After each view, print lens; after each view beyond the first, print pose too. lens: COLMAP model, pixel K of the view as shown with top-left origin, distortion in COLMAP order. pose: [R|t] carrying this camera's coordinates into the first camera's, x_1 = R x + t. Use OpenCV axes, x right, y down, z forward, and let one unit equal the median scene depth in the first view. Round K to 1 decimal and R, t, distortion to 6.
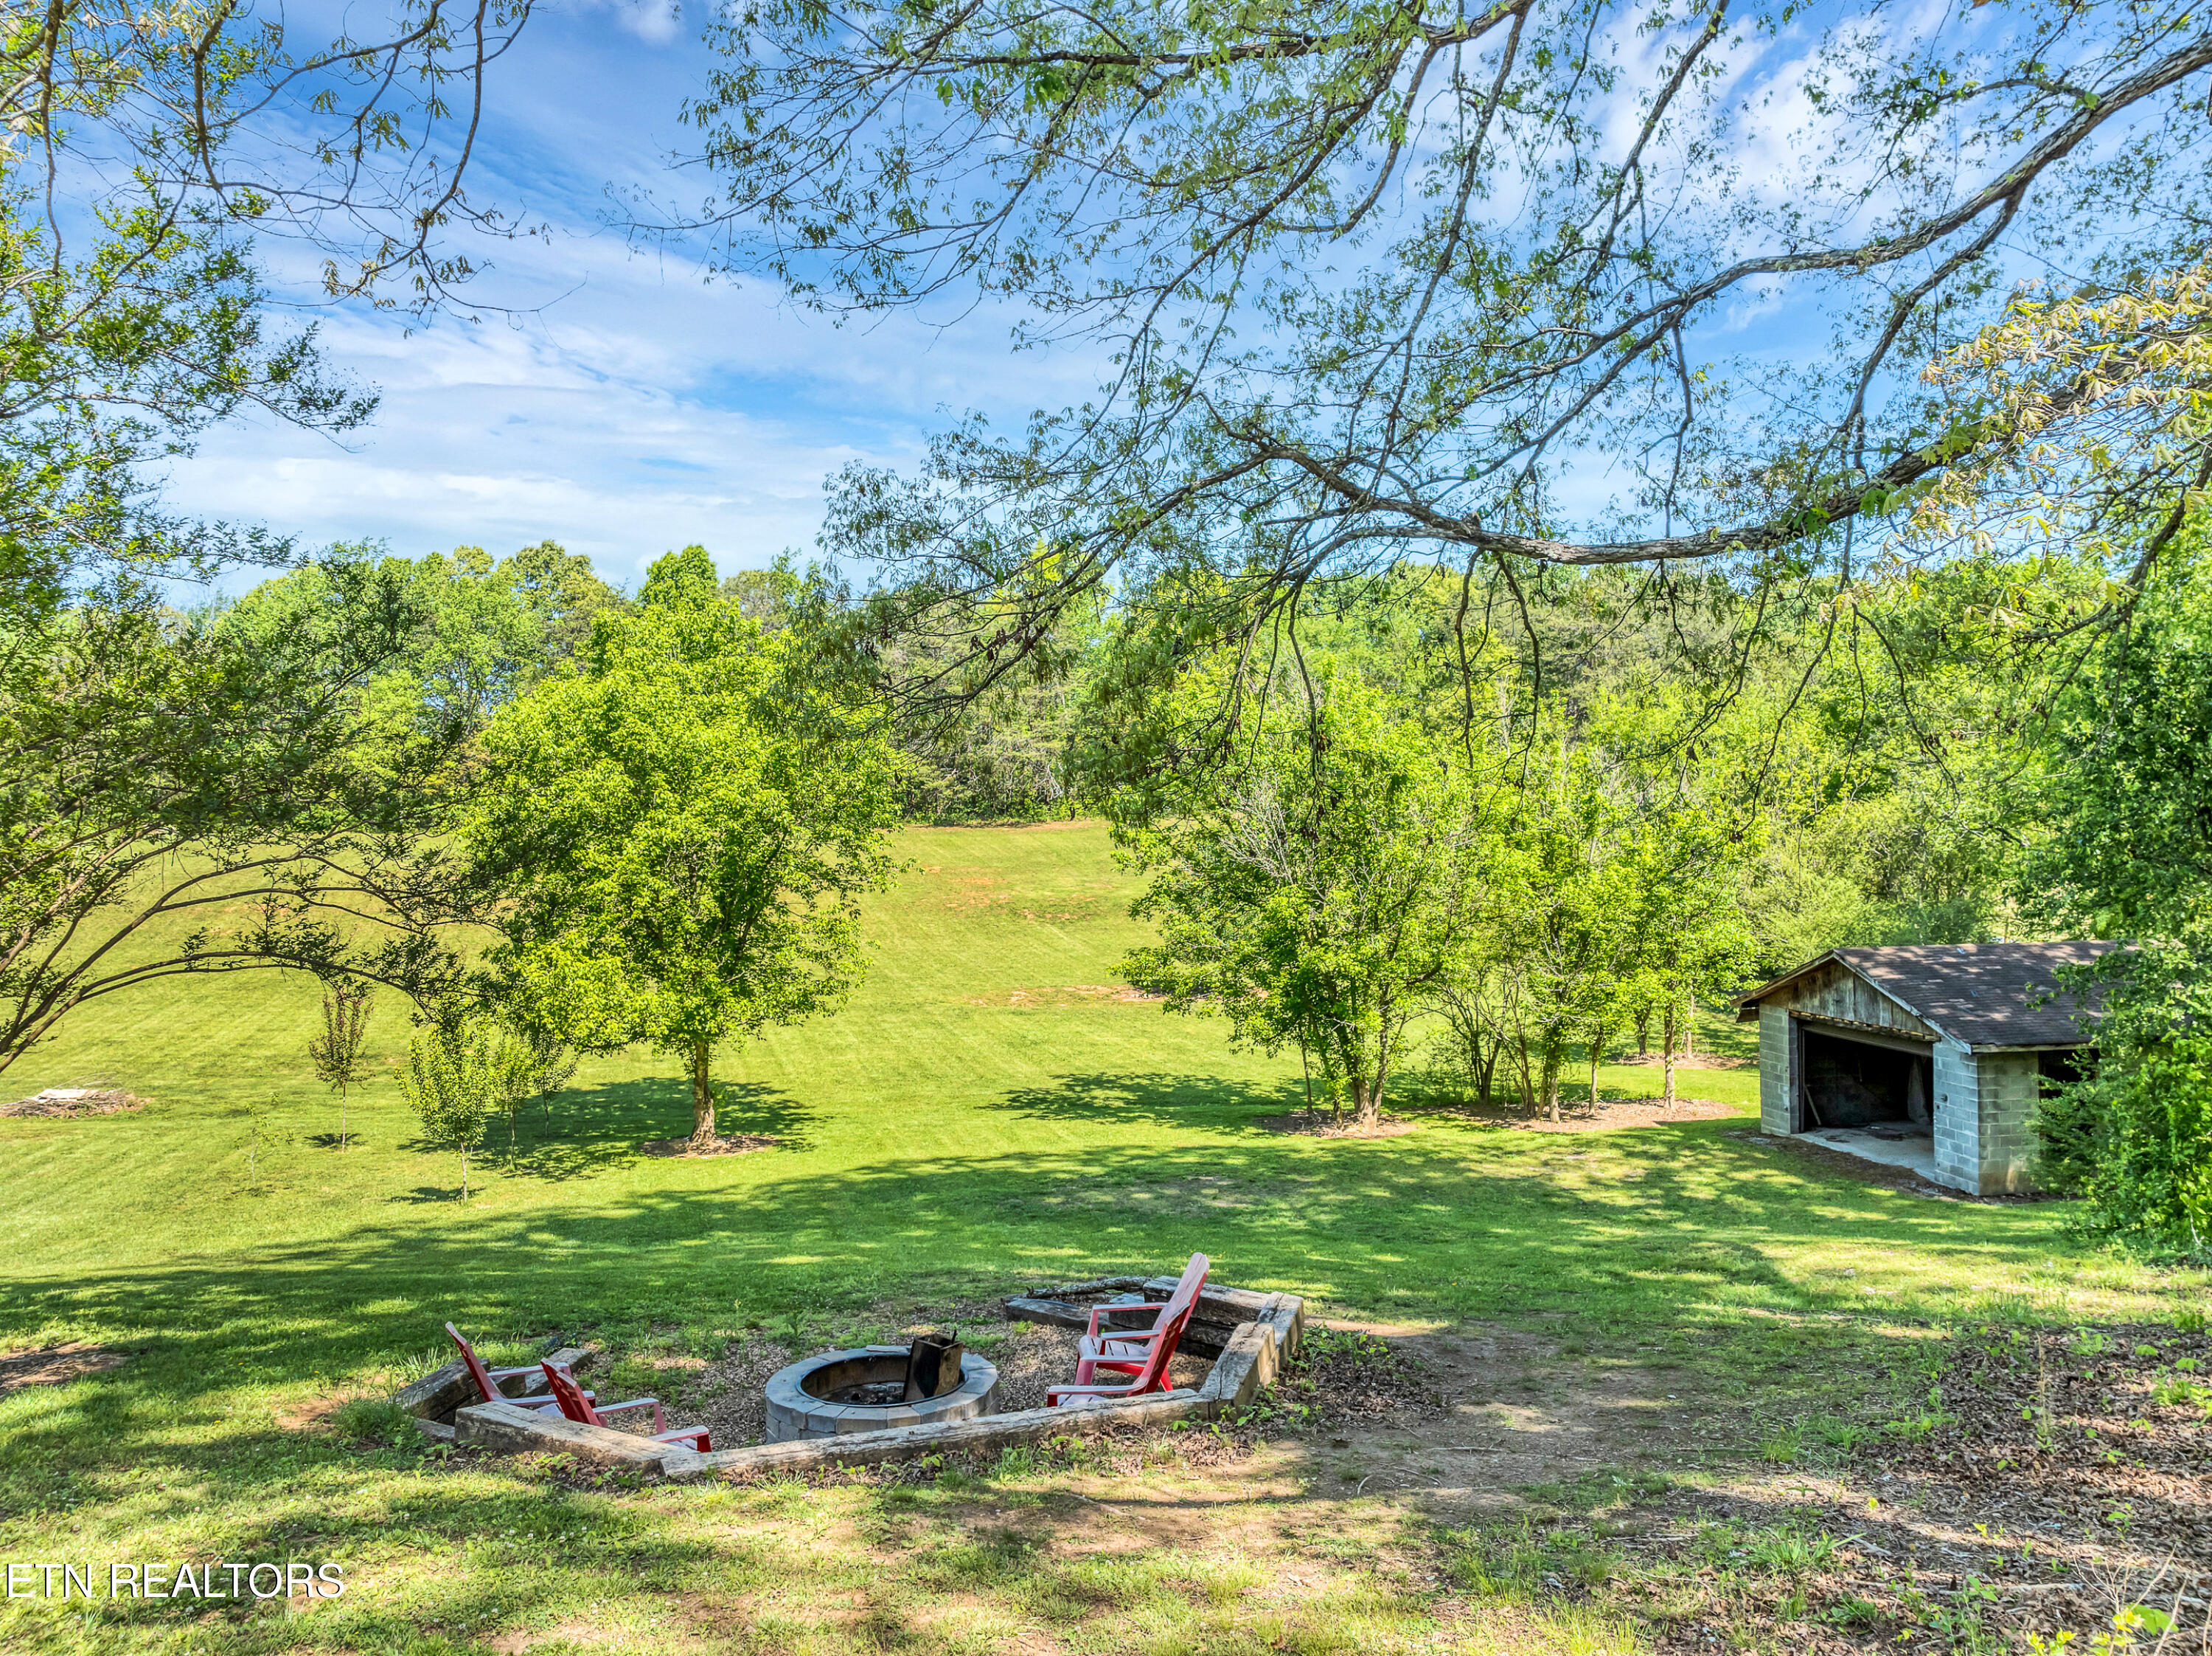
lens RADIAL K [[1564.2, 0, 1107.4], [0, 1564.2, 836.8], [0, 0, 1]] dist [-0.034455, 0.007405]
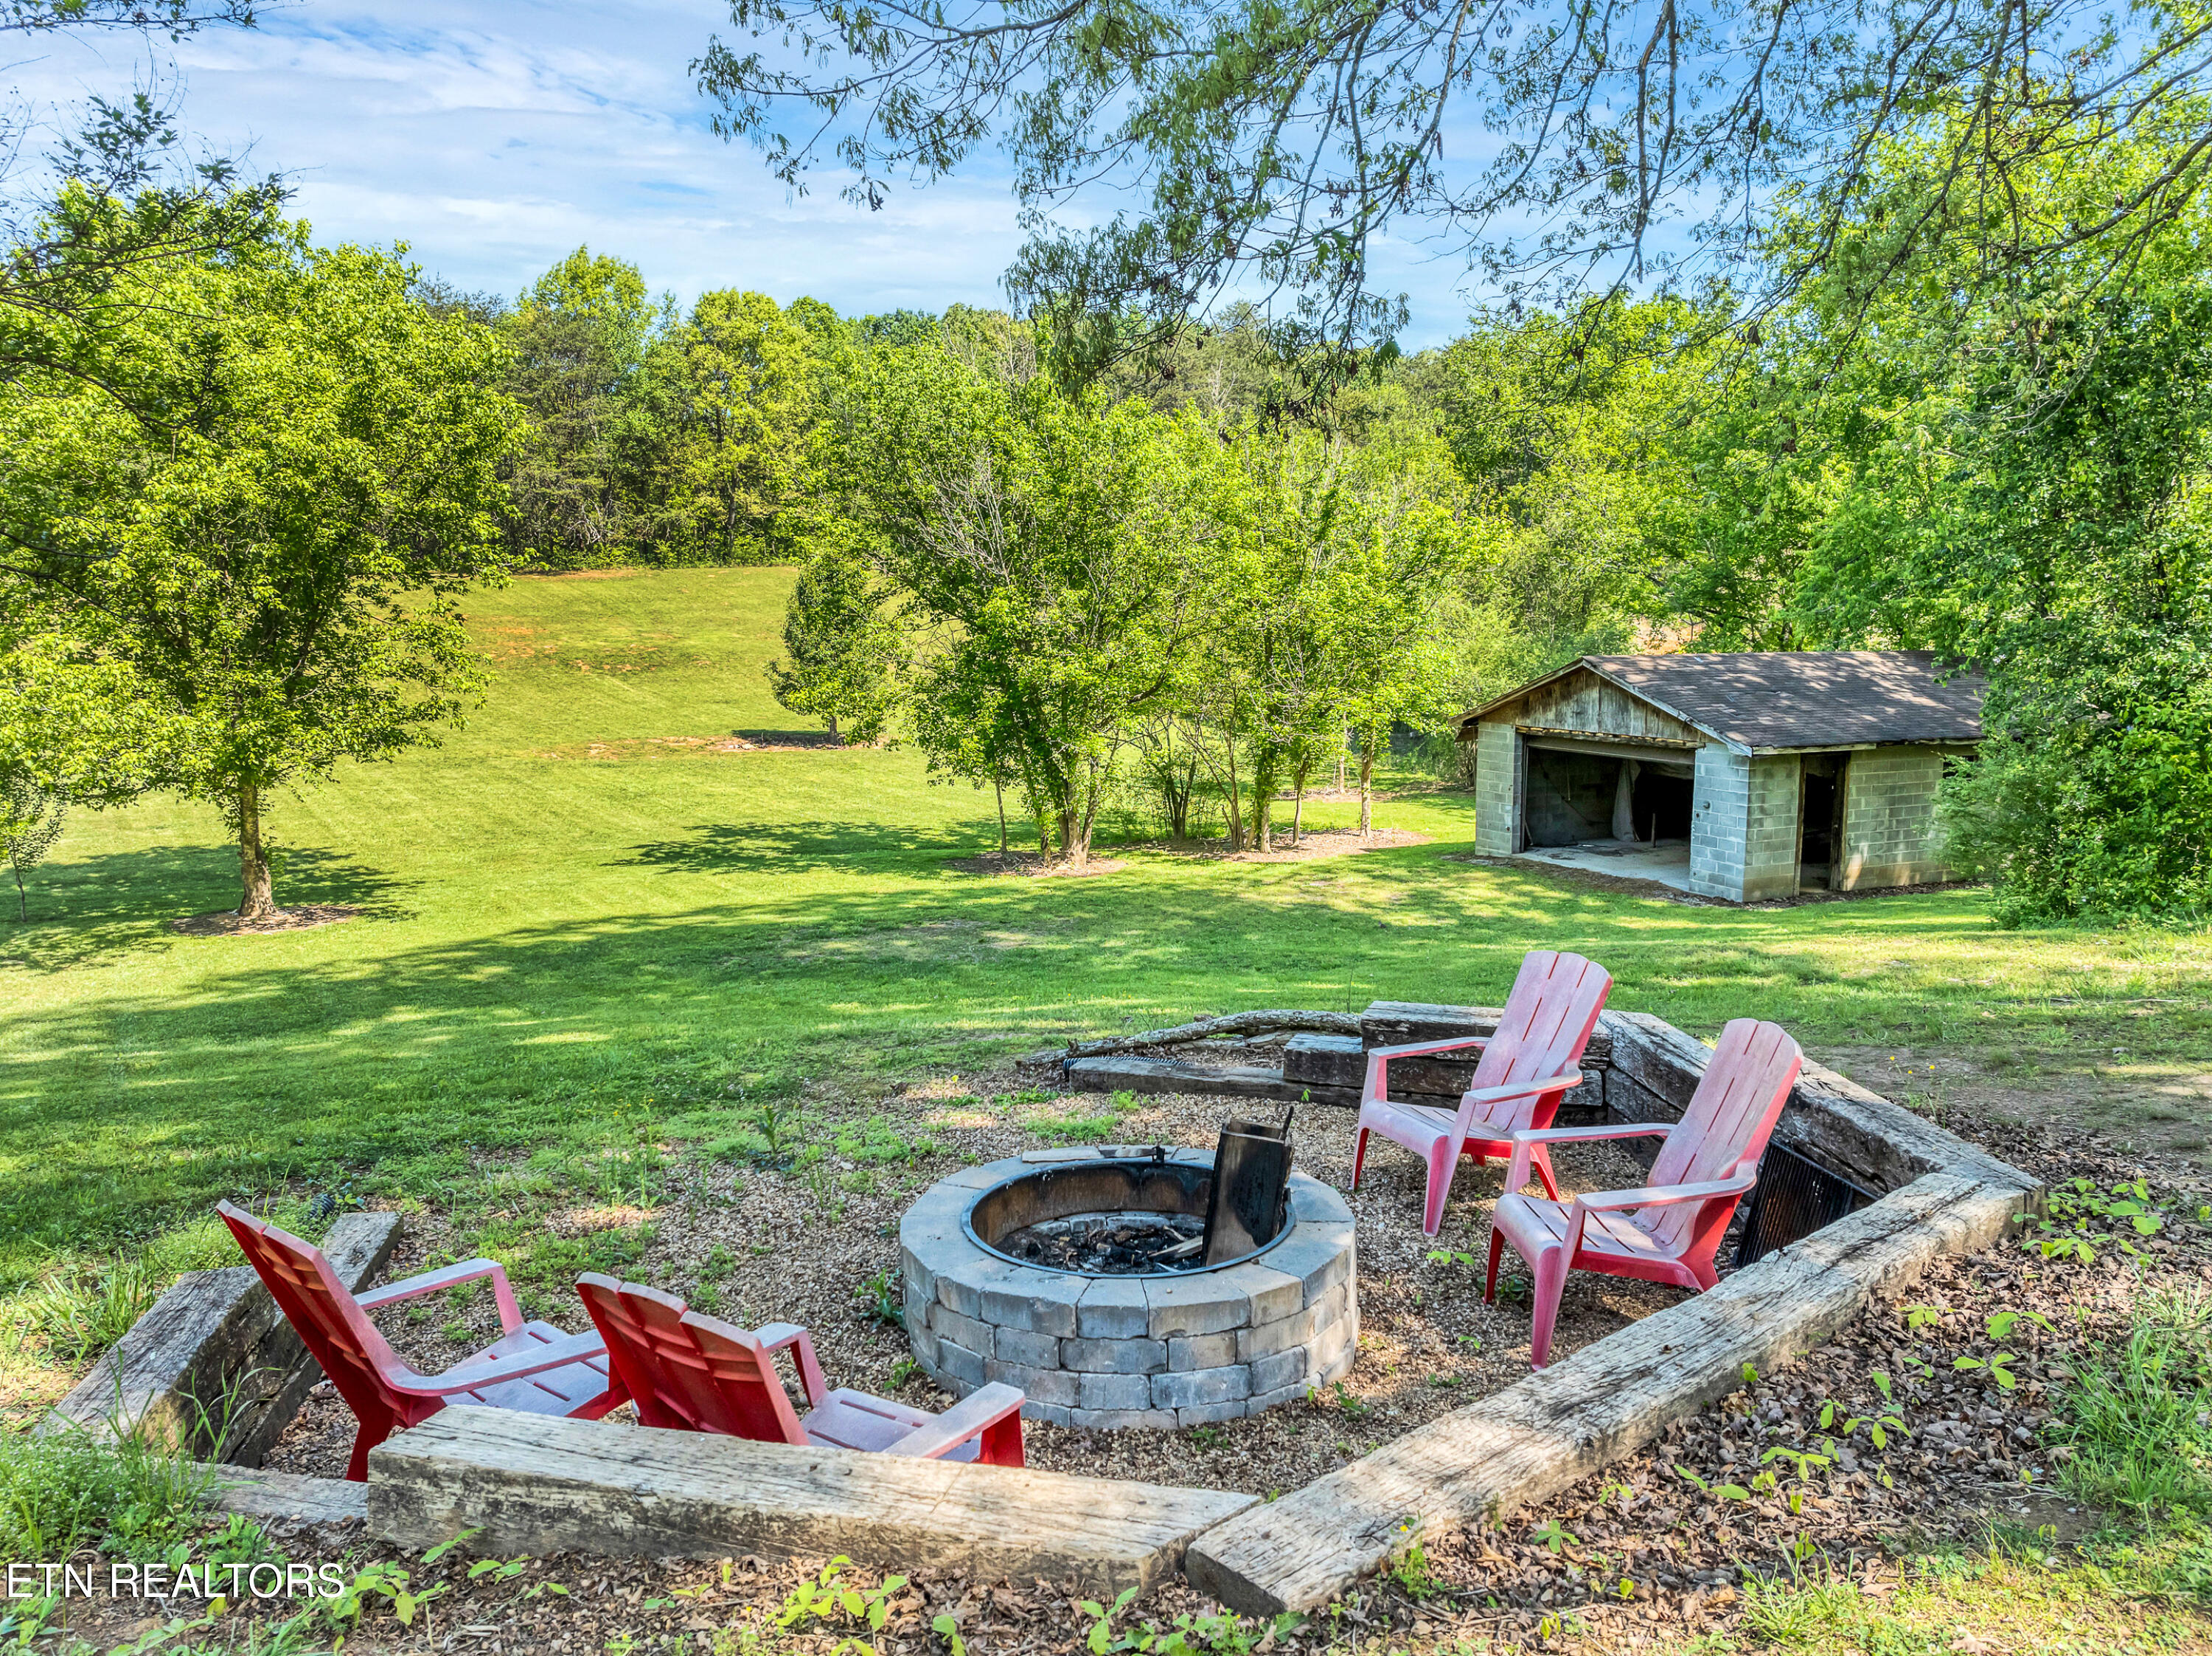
lens RADIAL K [[1564.2, 0, 1107.3], [0, 1564.2, 819.2], [0, 0, 1]] dist [-0.034455, 0.007405]
pose [[0.953163, -0.029023, 0.301062, -0.090871], [-0.010971, 0.991413, 0.130308, 0.044795], [-0.302258, -0.127508, 0.944660, 0.157480]]
